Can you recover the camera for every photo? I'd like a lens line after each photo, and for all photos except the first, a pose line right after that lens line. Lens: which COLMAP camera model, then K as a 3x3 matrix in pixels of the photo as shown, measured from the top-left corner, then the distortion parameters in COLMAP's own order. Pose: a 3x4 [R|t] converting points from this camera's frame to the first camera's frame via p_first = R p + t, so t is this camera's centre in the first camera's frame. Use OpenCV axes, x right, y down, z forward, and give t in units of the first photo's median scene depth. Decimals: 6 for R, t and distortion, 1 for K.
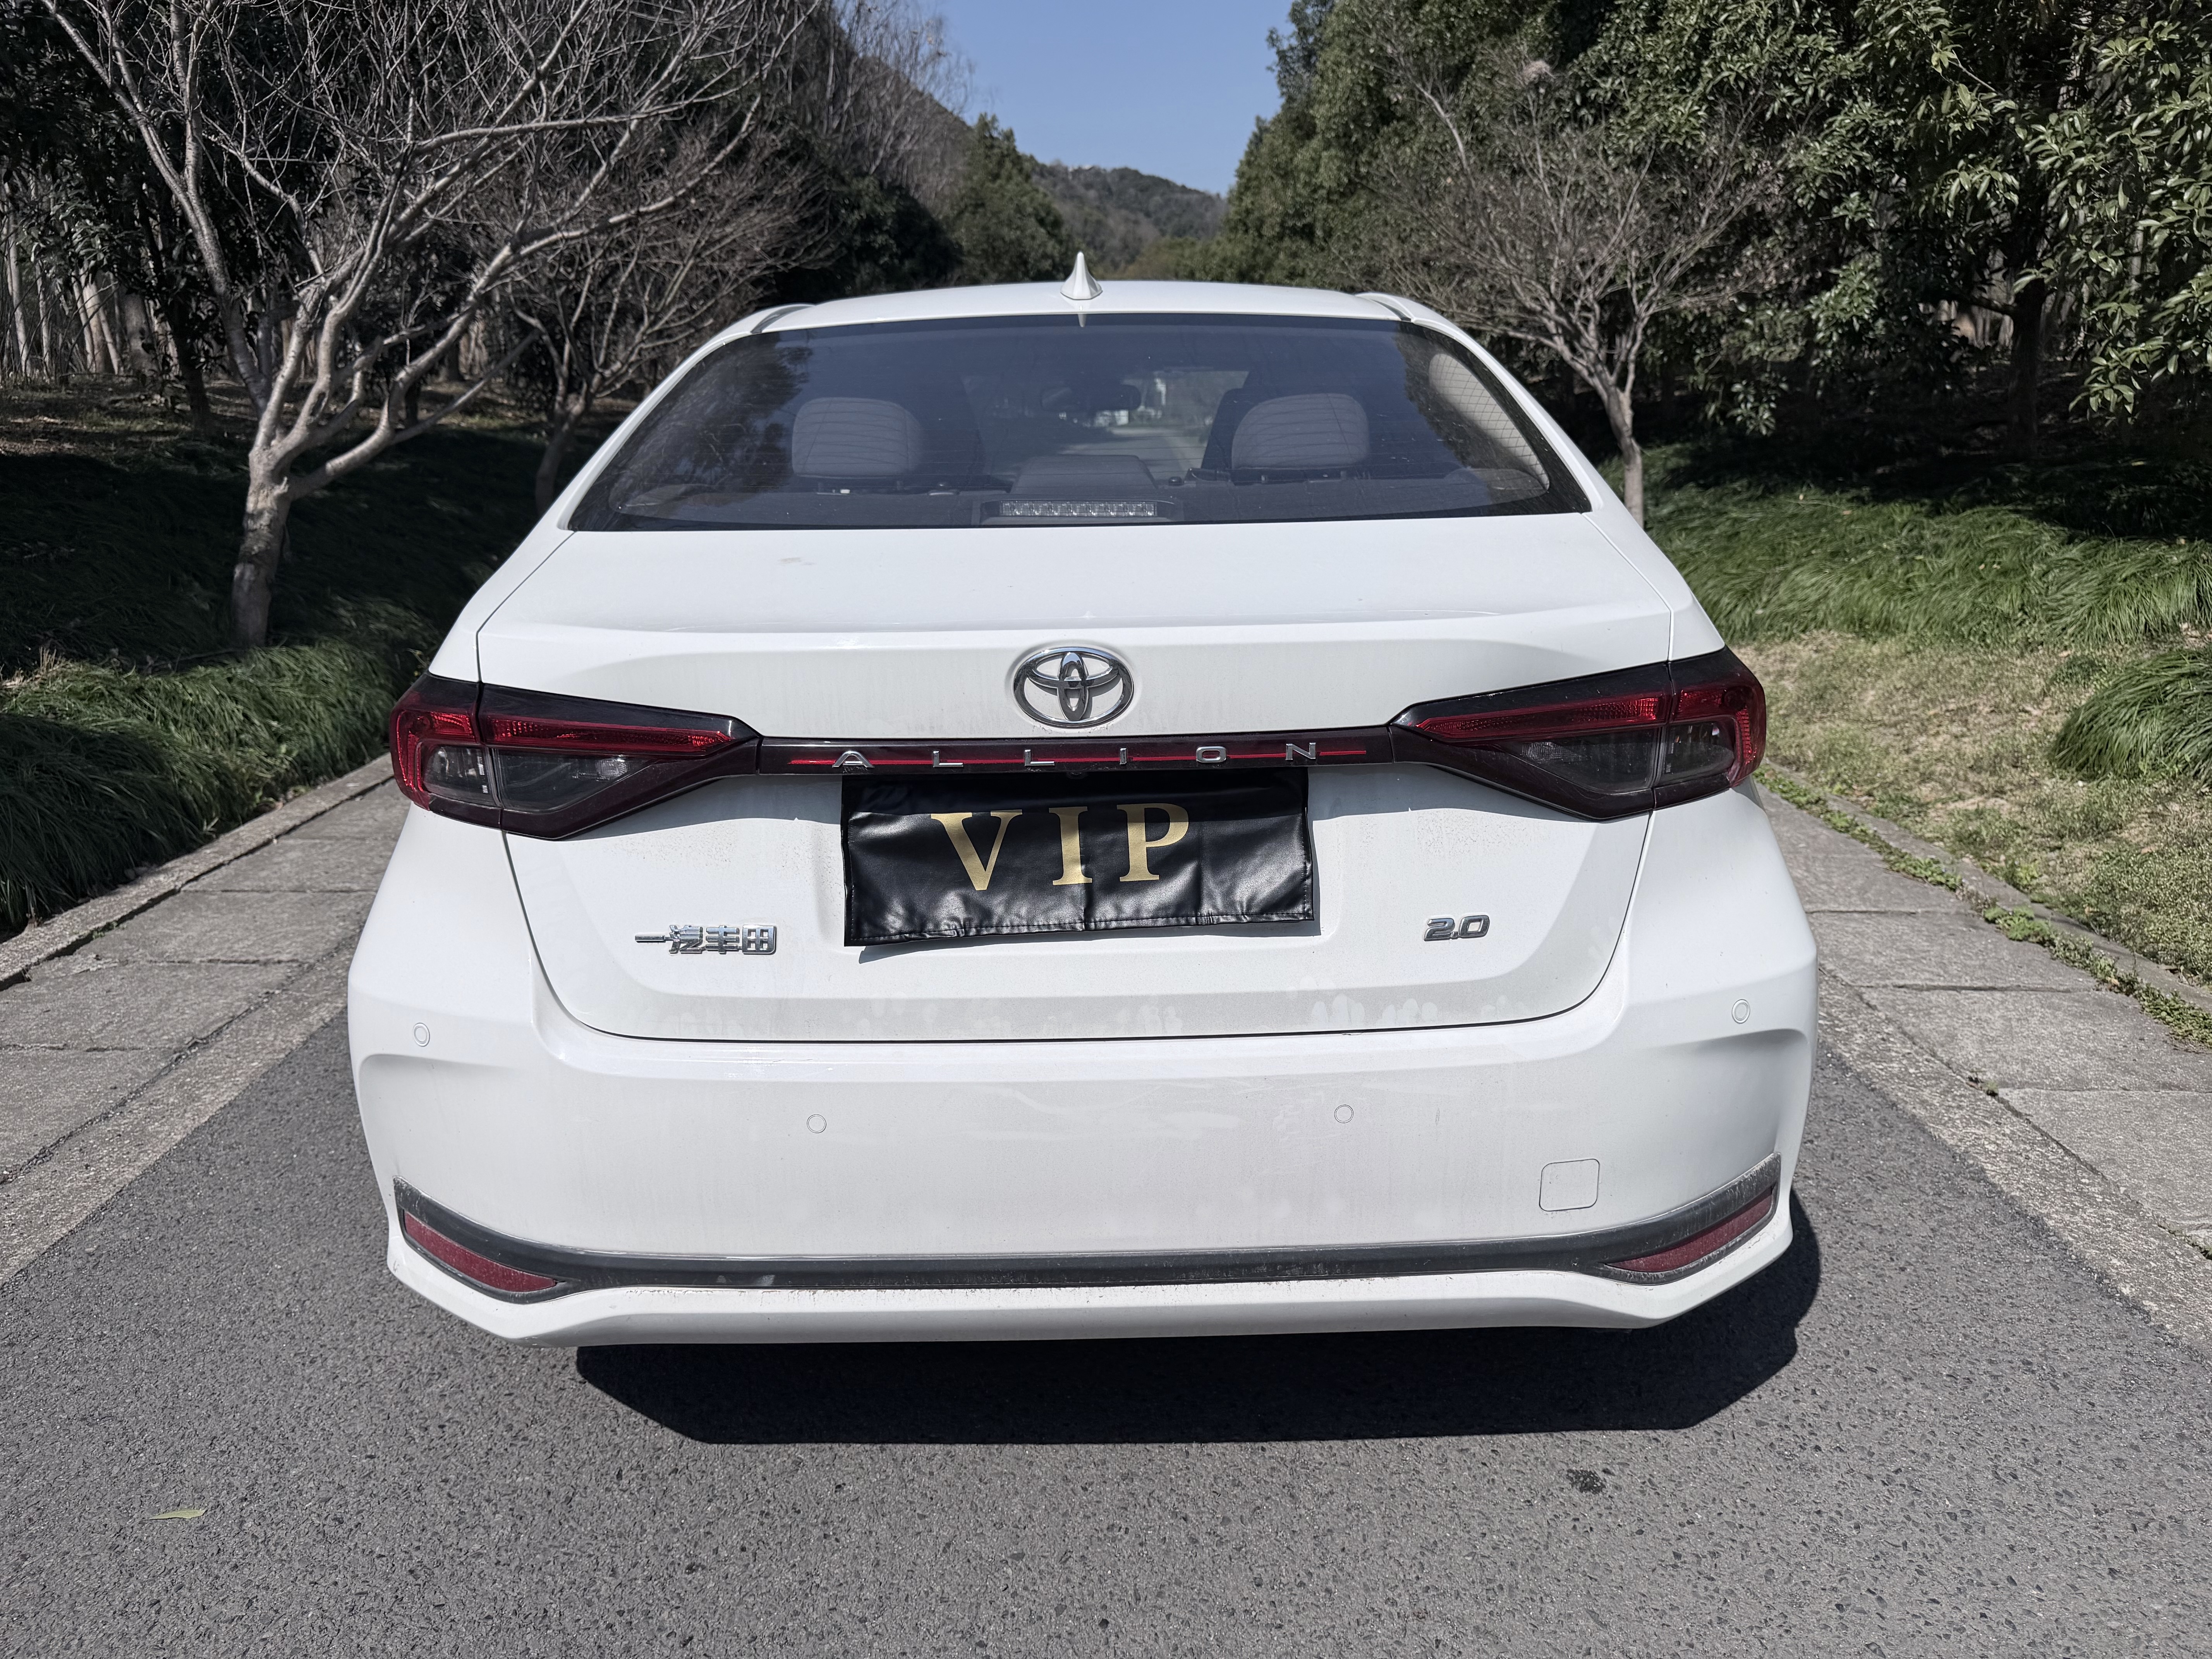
lens RADIAL K [[1560.3, 0, 1099.6], [0, 1560.3, 828.8], [0, 0, 1]] dist [0.042893, -0.056840]
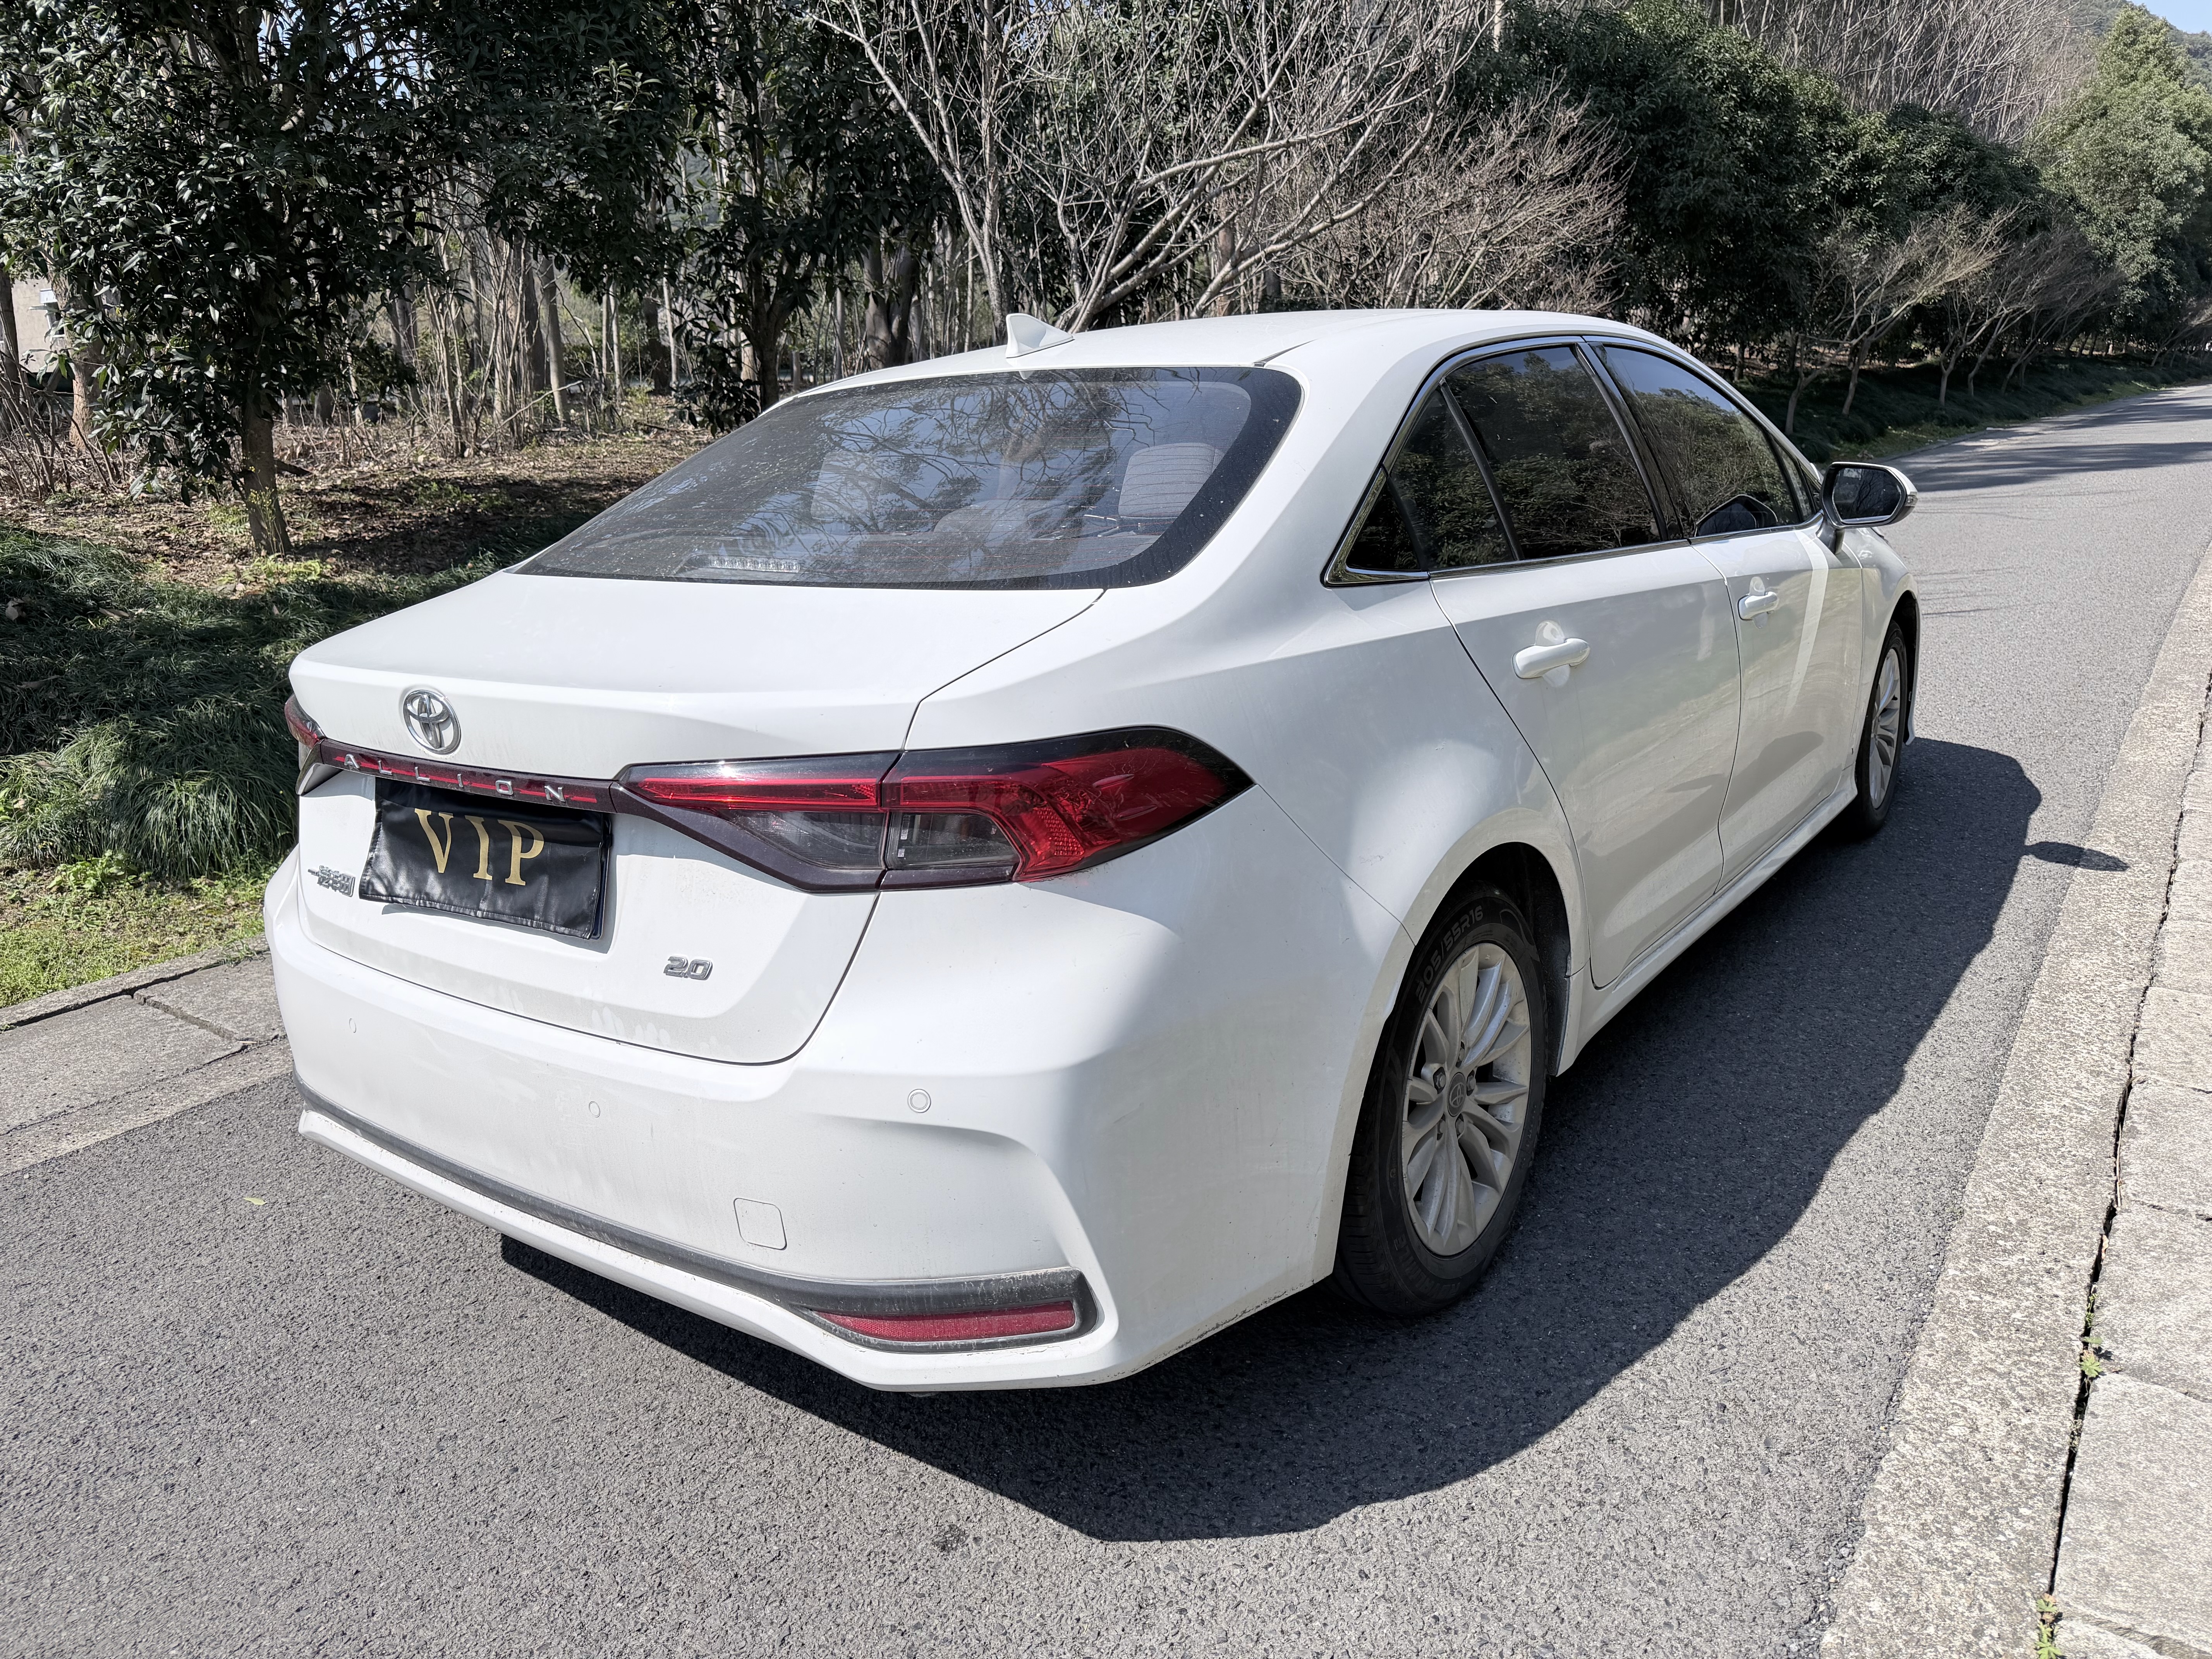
lens RADIAL K [[1560.3, 0, 1107.1], [0, 1560.3, 835.1], [0, 0, 1]] dist [0.042893, -0.056840]
pose [[0.801462, 0.131289, -0.583457, 1.082524], [-0.116156, 0.991200, 0.063481, -0.133018], [0.586657, 0.016894, 0.809659, 0.263404]]
